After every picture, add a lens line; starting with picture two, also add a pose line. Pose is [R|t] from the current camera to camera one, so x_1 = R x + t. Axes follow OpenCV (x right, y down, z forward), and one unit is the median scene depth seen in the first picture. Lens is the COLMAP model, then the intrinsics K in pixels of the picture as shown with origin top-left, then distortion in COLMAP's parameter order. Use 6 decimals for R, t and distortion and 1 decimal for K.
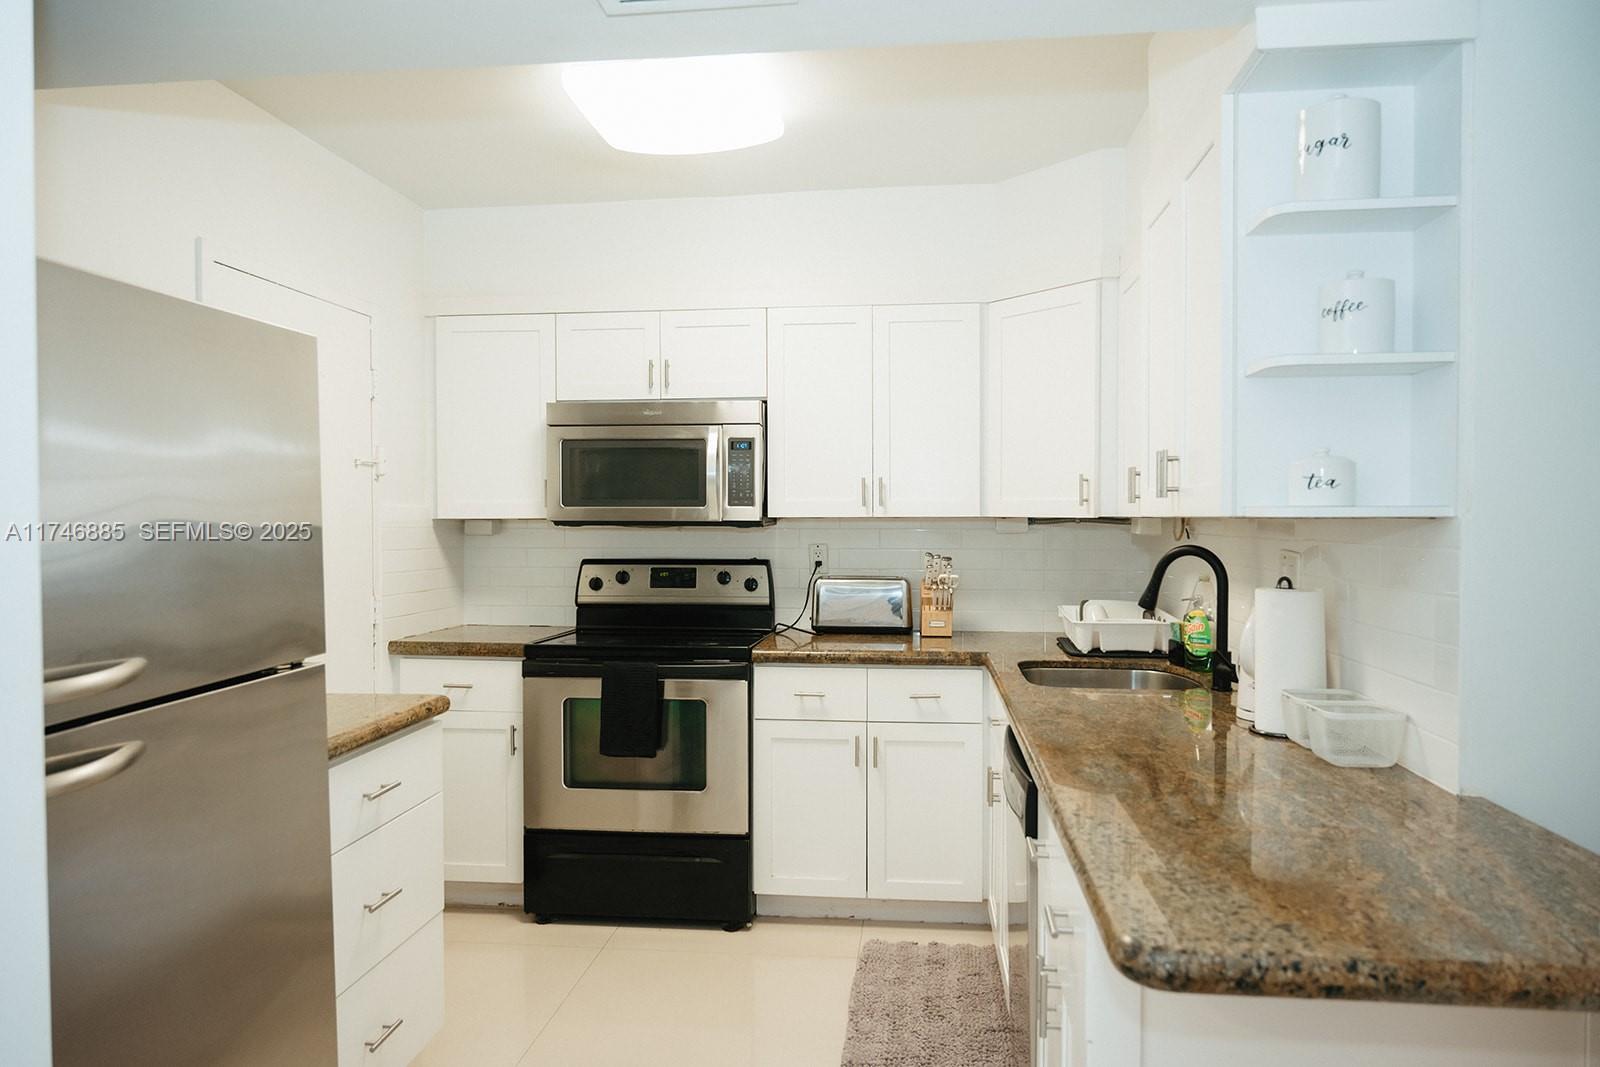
lens RADIAL K [[1109.3, 0, 803.8], [0, 1109.3, 538.3], [0, 0, 1]] dist [-0.008450, -0.001333]
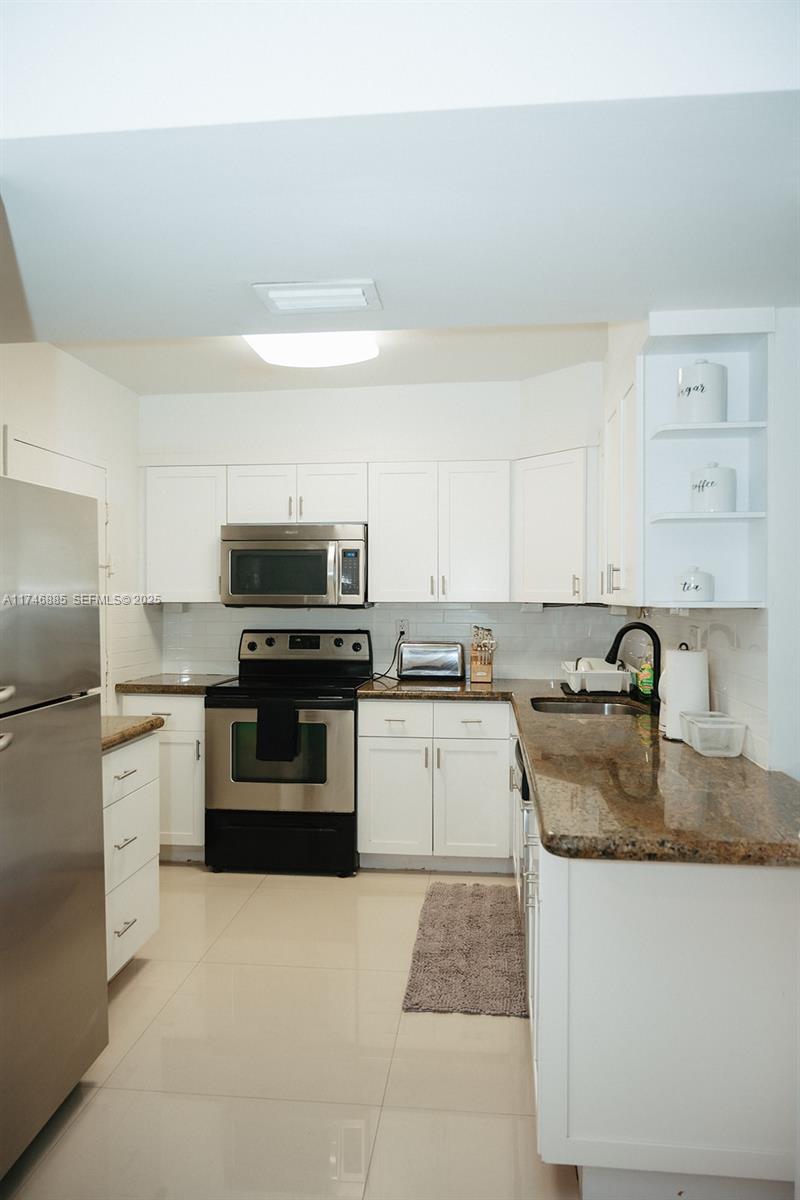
lens RADIAL K [[841.4, 0, 399.7], [0, 841.4, 602.3], [0, 0, 1]] dist [-0.004651, 0.001905]
pose [[0.999996, 0.002549, 0.000746, 0.009879], [-0.002540, 0.999925, -0.012021, -0.005269], [-0.000776, 0.012020, 0.999927, -0.143319]]
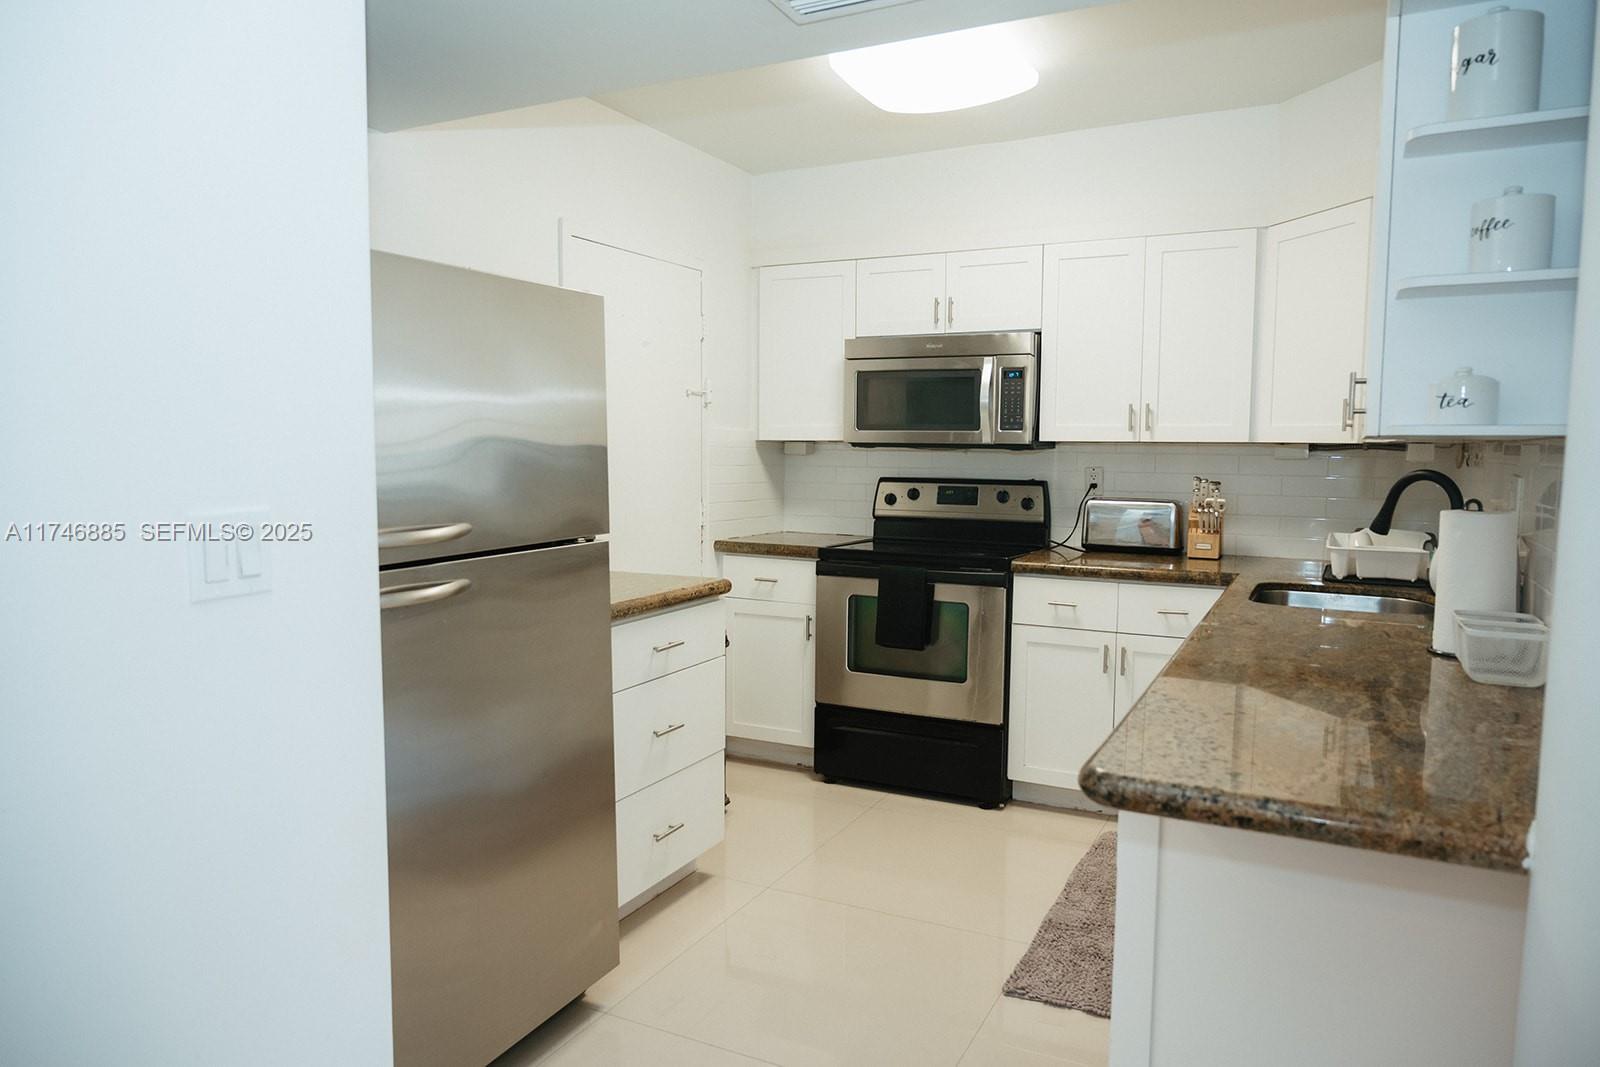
lens RADIAL K [[1077.5, 0, 790.9], [0, 1077.5, 537.7], [0, 0, 1]] dist [-0.006600, 0.001613]
pose [[0.934015, 0.039466, -0.355048, 0.124997], [-0.016670, 0.997611, 0.067038, 0.009185], [0.356846, -0.056696, 0.932441, -0.074316]]
